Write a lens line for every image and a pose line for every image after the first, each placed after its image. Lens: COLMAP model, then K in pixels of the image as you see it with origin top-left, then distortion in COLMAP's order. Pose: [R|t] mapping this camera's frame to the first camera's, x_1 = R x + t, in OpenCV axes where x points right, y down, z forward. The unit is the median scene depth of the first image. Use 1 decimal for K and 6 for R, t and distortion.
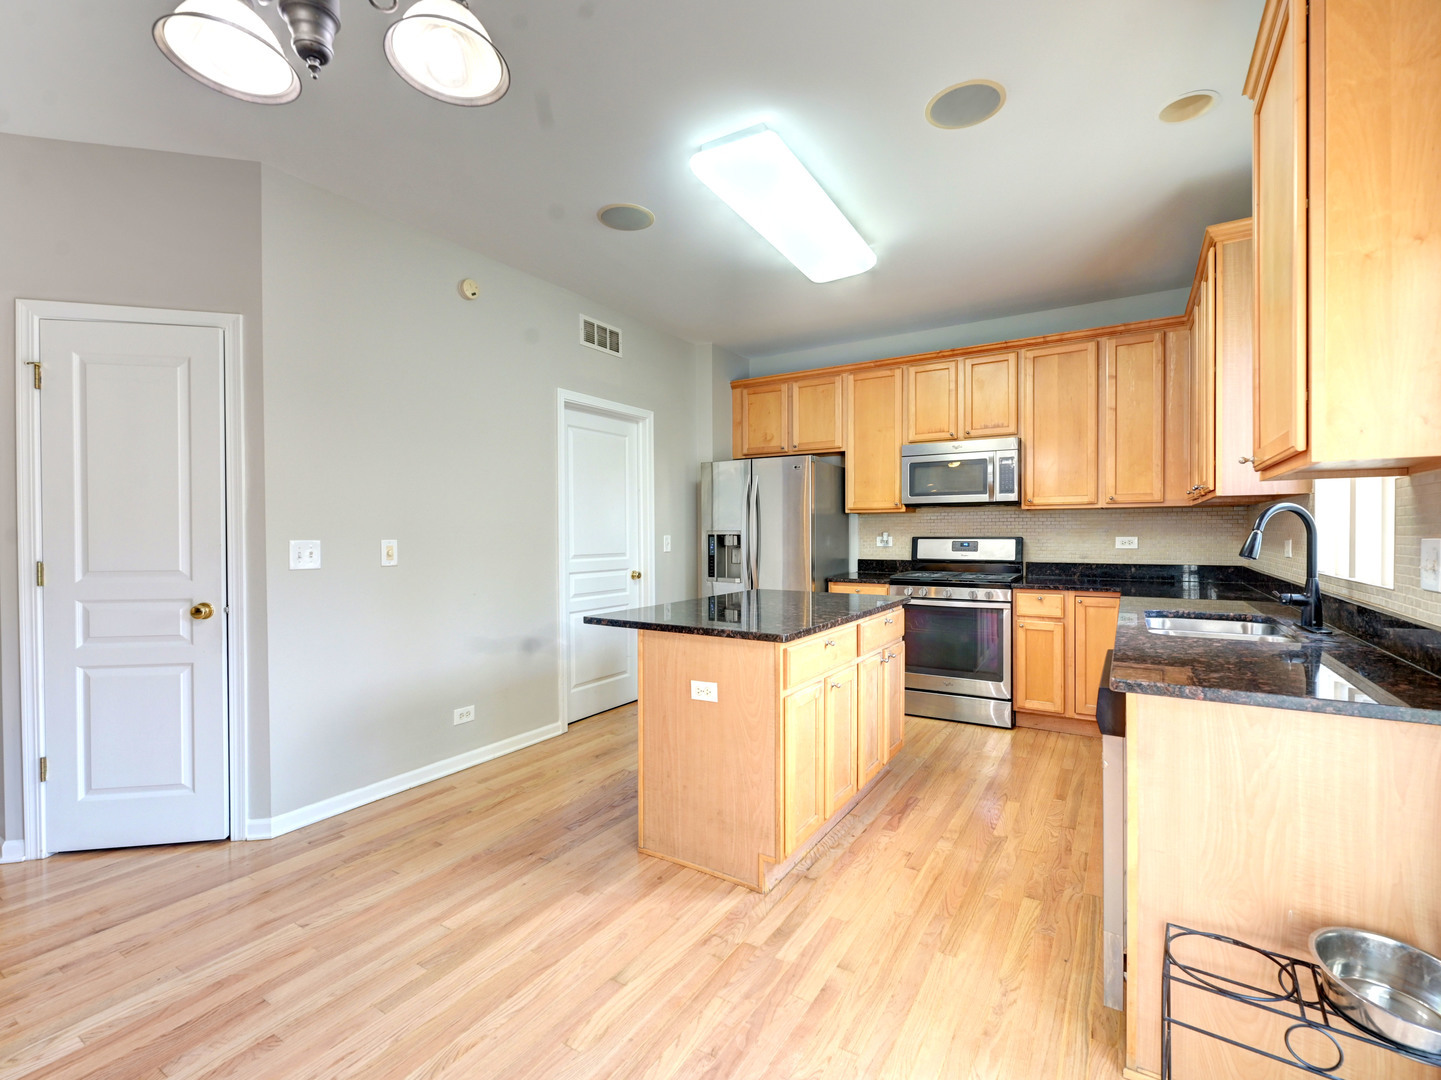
lens RADIAL K [[651.6, 0, 723.0], [0, 651.6, 542.2], [0, 0, 1]] dist [-0.002989, -0.000279]
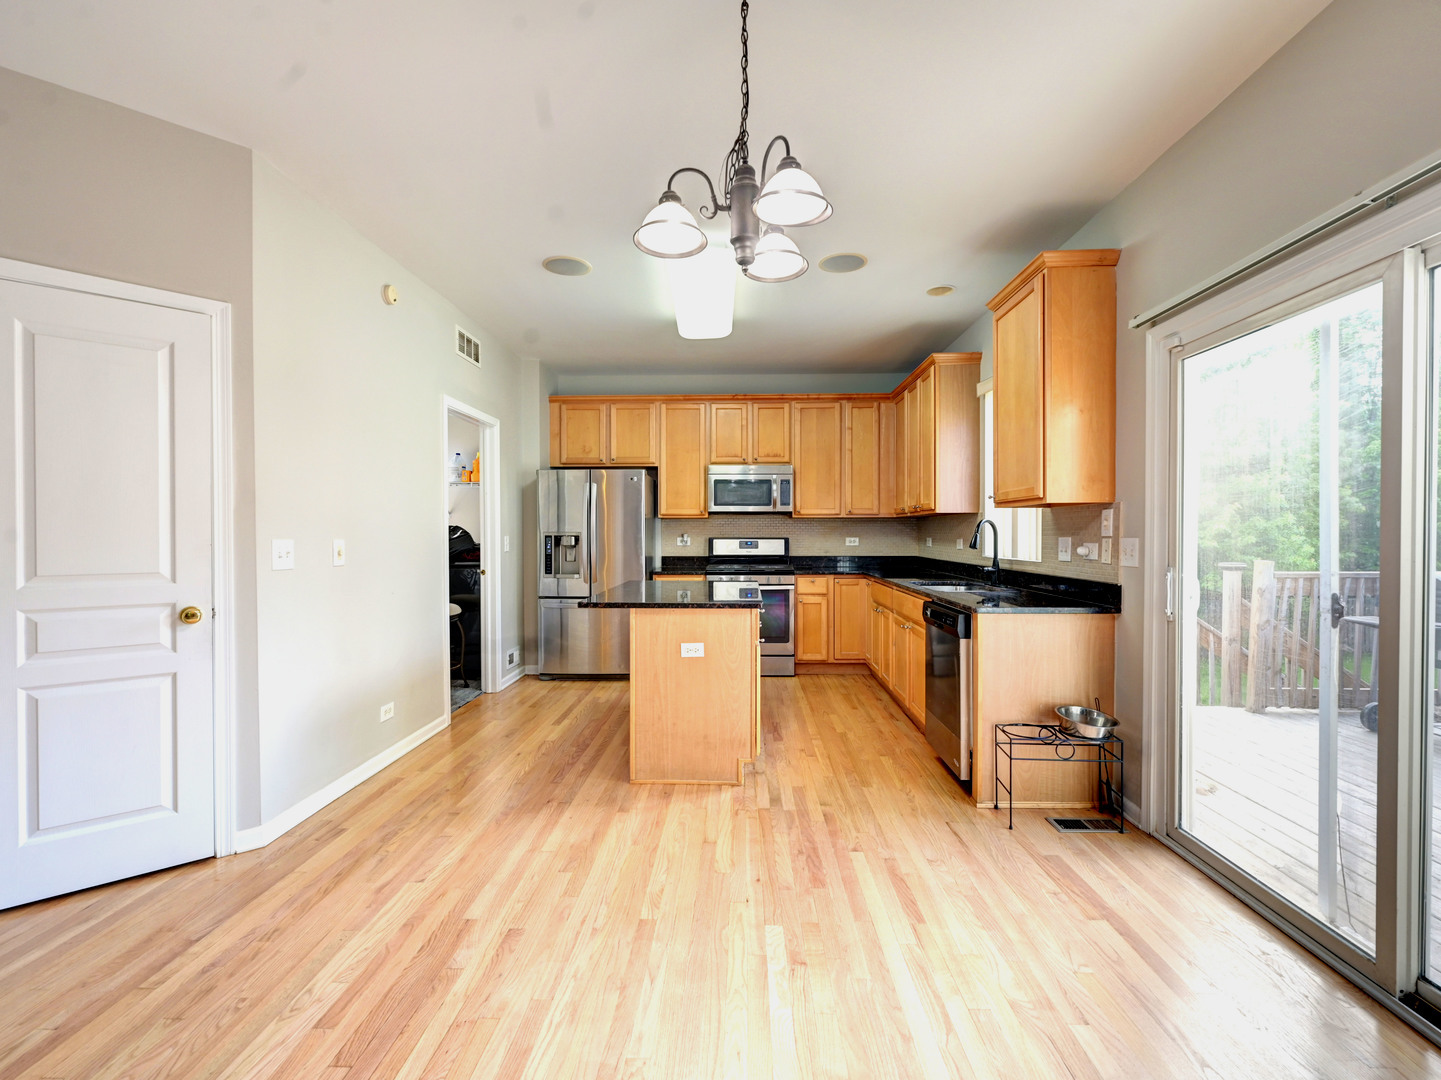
lens RADIAL K [[651.6, 0, 722.4], [0, 651.6, 540.9], [0, 0, 1]] dist [-0.002989, -0.000279]
pose [[0.864316, -0.002141, 0.502945, -0.508473], [0.004507, 0.999984, -0.003487, 0.004469], [-0.502929, 0.005281, 0.864311, -0.161653]]
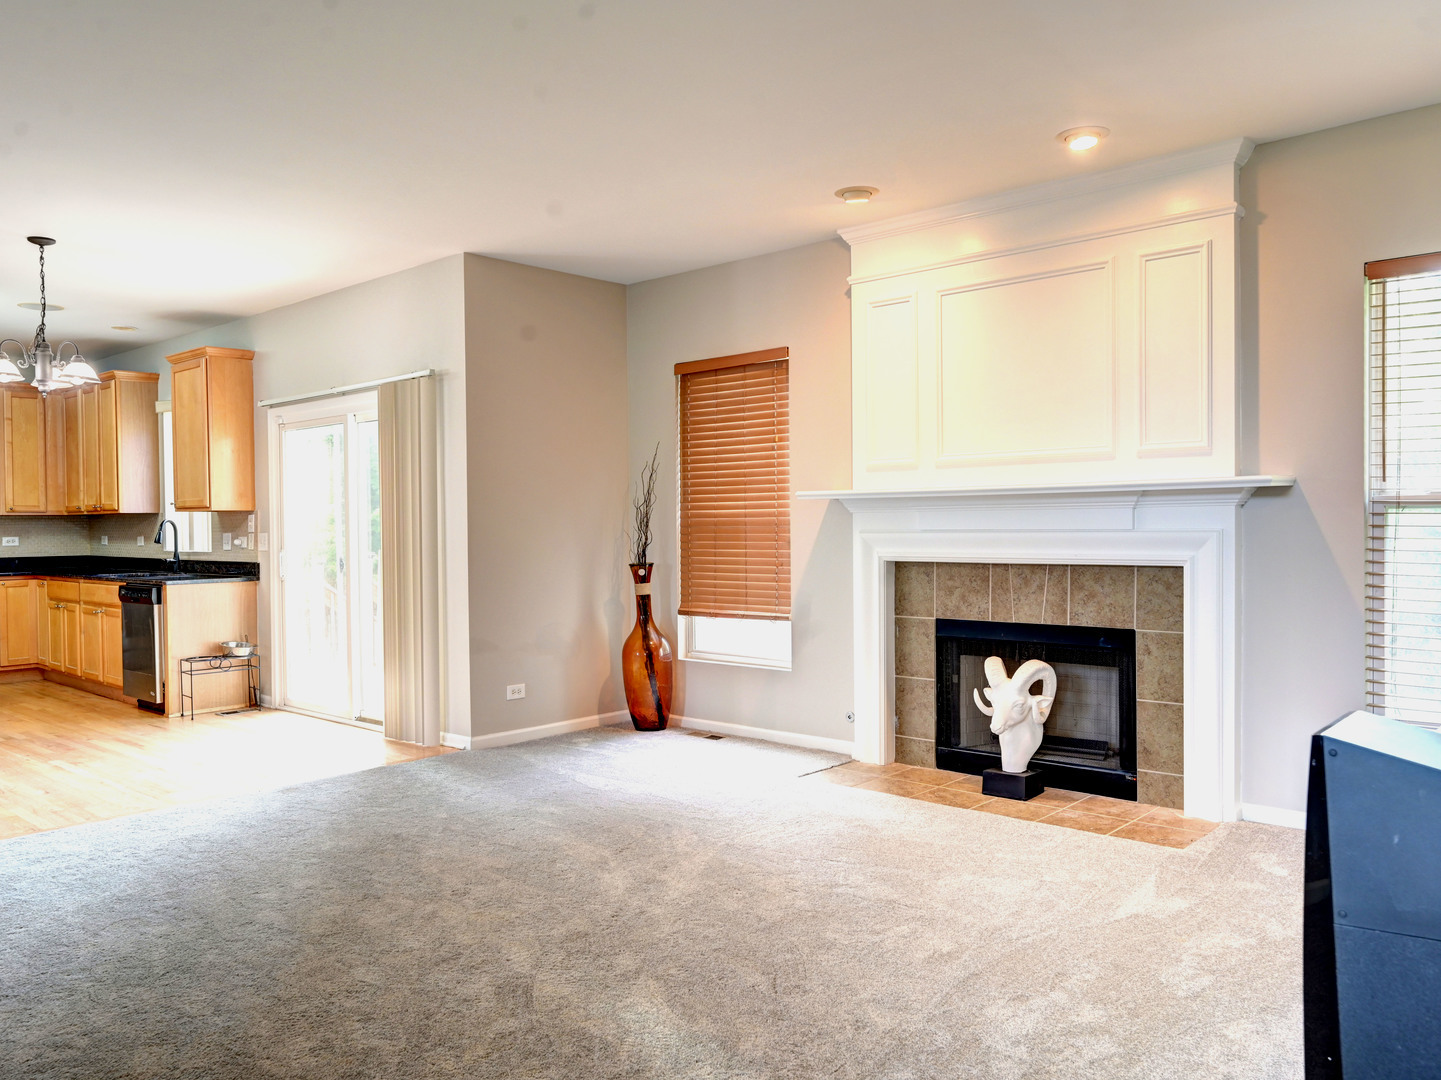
lens RADIAL K [[1099.2, 0, 722.6], [0, 1099.2, 544.5], [0, 0, 1]] dist [0.004237, -0.010225]
pose [[0.174130, -0.014368, 0.984618, -1.838674], [0.022999, 0.999680, 0.010521, 0.023477], [-0.984454, 0.020813, 0.174405, -1.126710]]
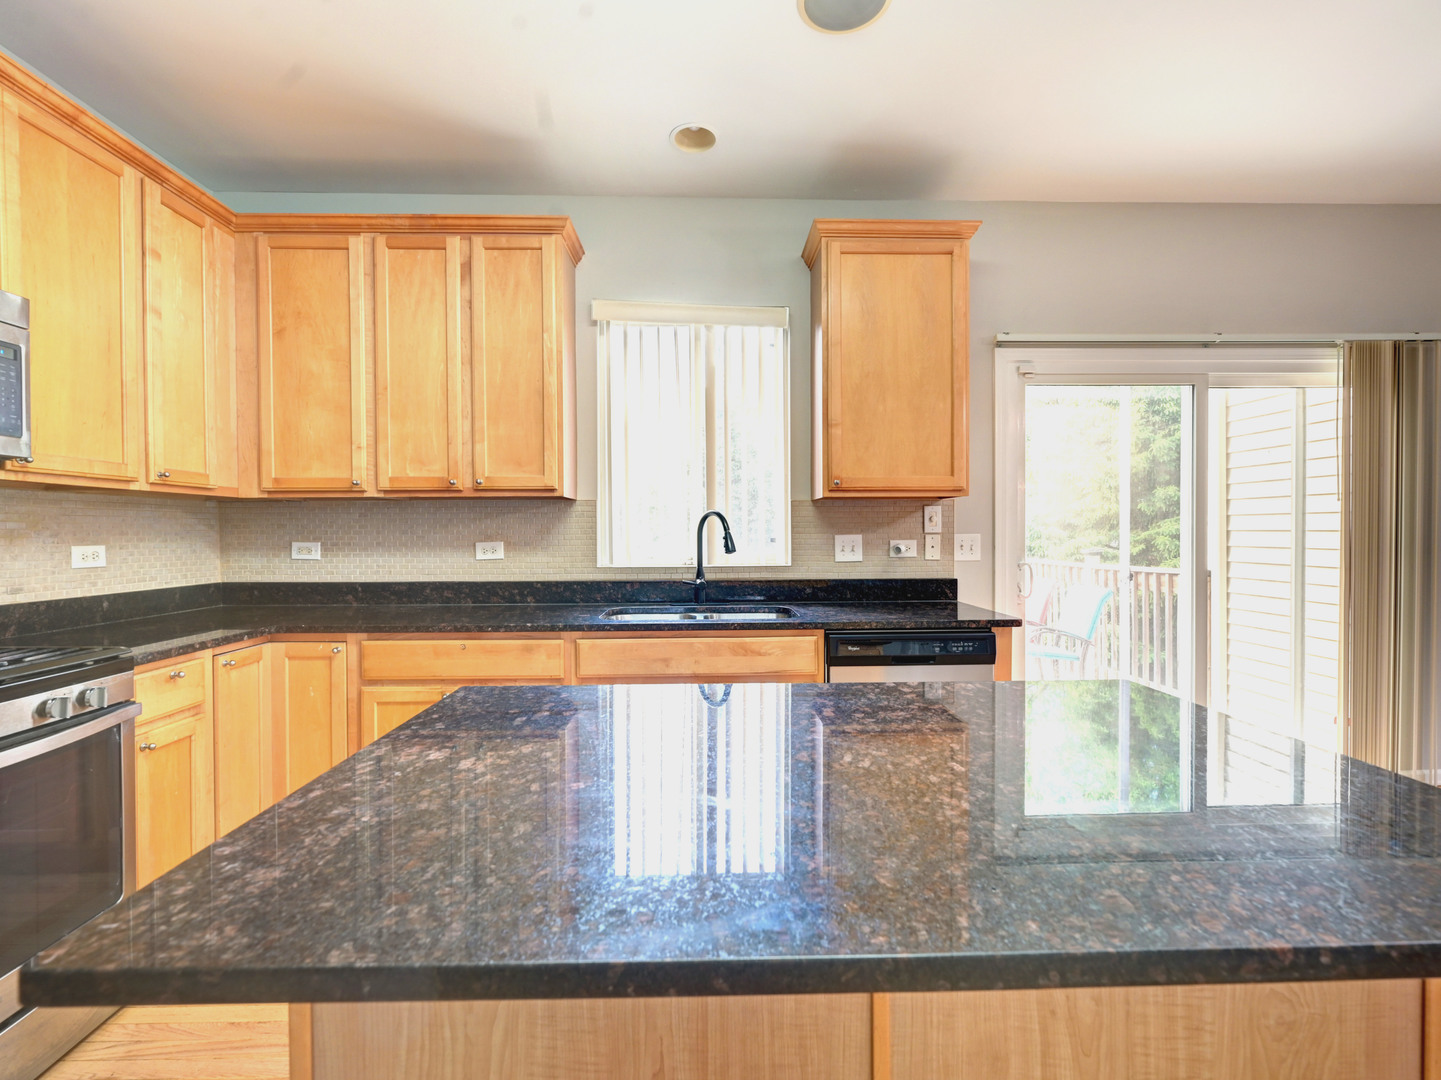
lens RADIAL K [[651.6, 0, 717.2], [0, 651.6, 539.9], [0, 0, 1]] dist [-0.002989, -0.000279]
pose [[-0.551753, -0.006573, 0.833981, -0.160614], [0.019280, 0.999601, 0.020634, -0.019433], [-0.833784, 0.027464, -0.551407, 1.196985]]
